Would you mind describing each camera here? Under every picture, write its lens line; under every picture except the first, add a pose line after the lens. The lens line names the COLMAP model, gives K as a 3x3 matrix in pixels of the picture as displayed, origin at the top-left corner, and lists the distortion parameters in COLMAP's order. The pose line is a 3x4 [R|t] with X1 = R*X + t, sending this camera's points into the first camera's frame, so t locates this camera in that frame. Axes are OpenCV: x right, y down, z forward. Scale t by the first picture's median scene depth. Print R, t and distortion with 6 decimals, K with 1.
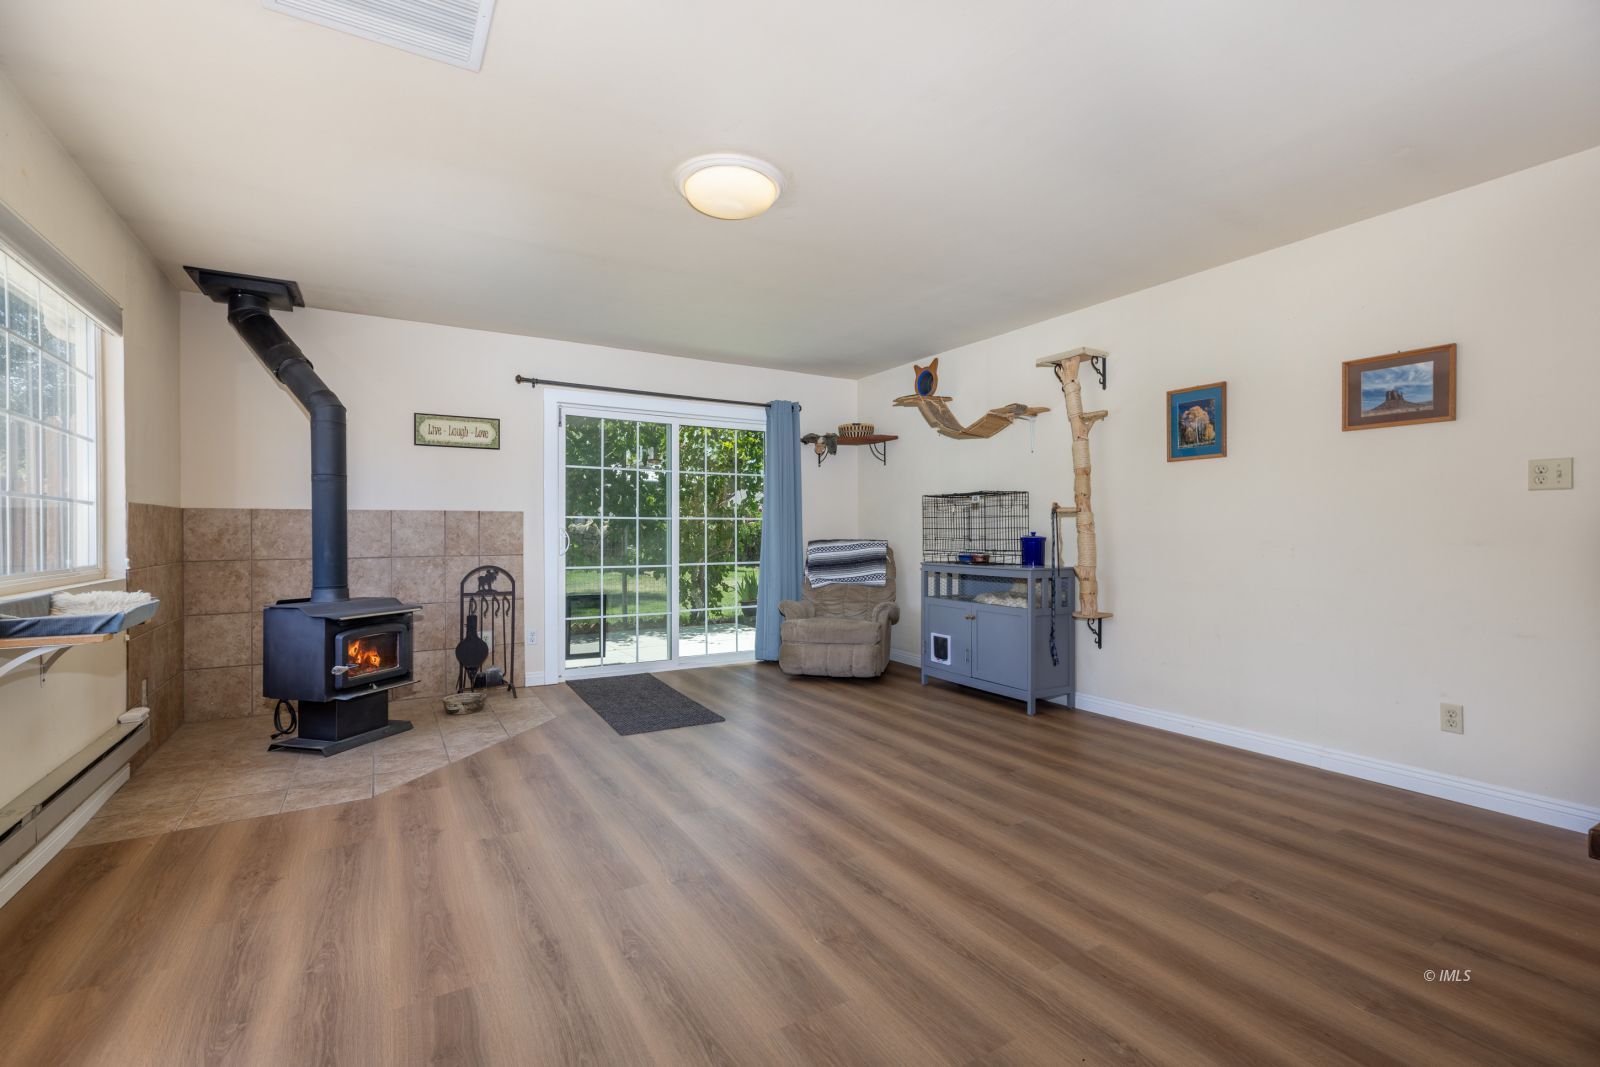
lens RADIAL K [[699.5, 0, 791.3], [0, 699.5, 534.8], [0, 0, 1]] dist [0.003362, -0.001126]
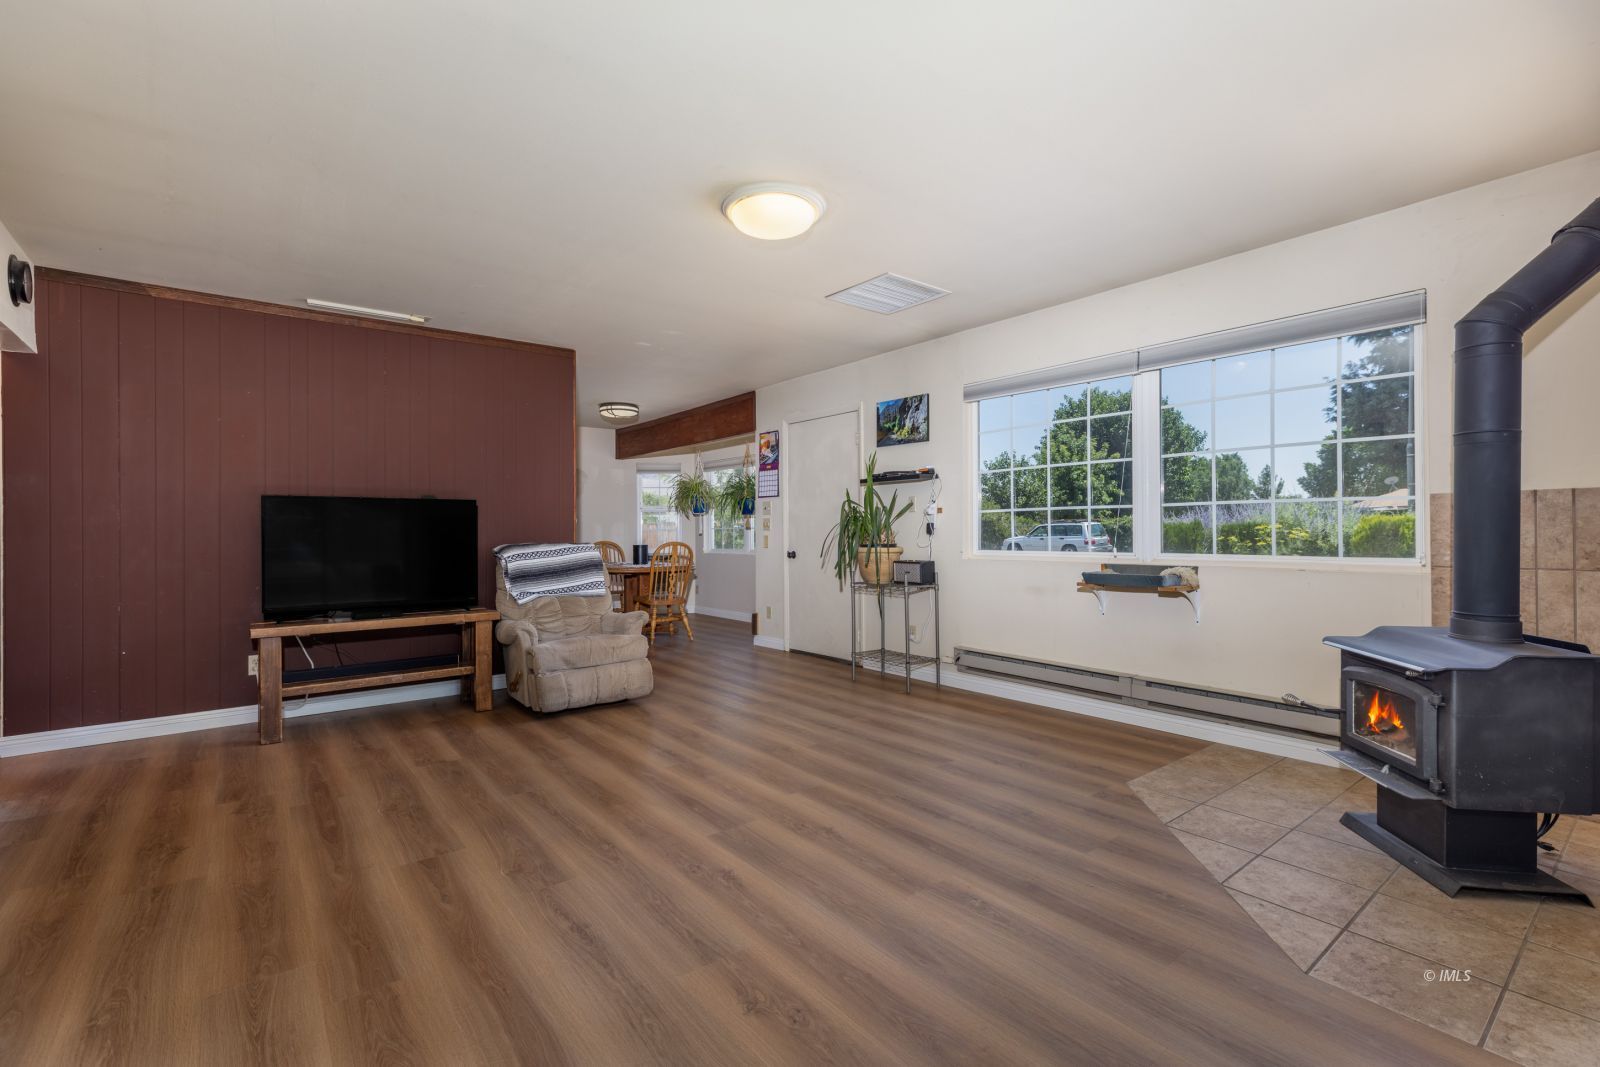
lens RADIAL K [[699.5, 0, 817.4], [0, 699.5, 529.5], [0, 0, 1]] dist [0.003362, -0.001126]
pose [[-0.985392, 0.008633, -0.170082, 0.030469], [0.007980, 0.999958, 0.004518, -0.012282], [0.170113, 0.003095, -0.985420, 1.870053]]
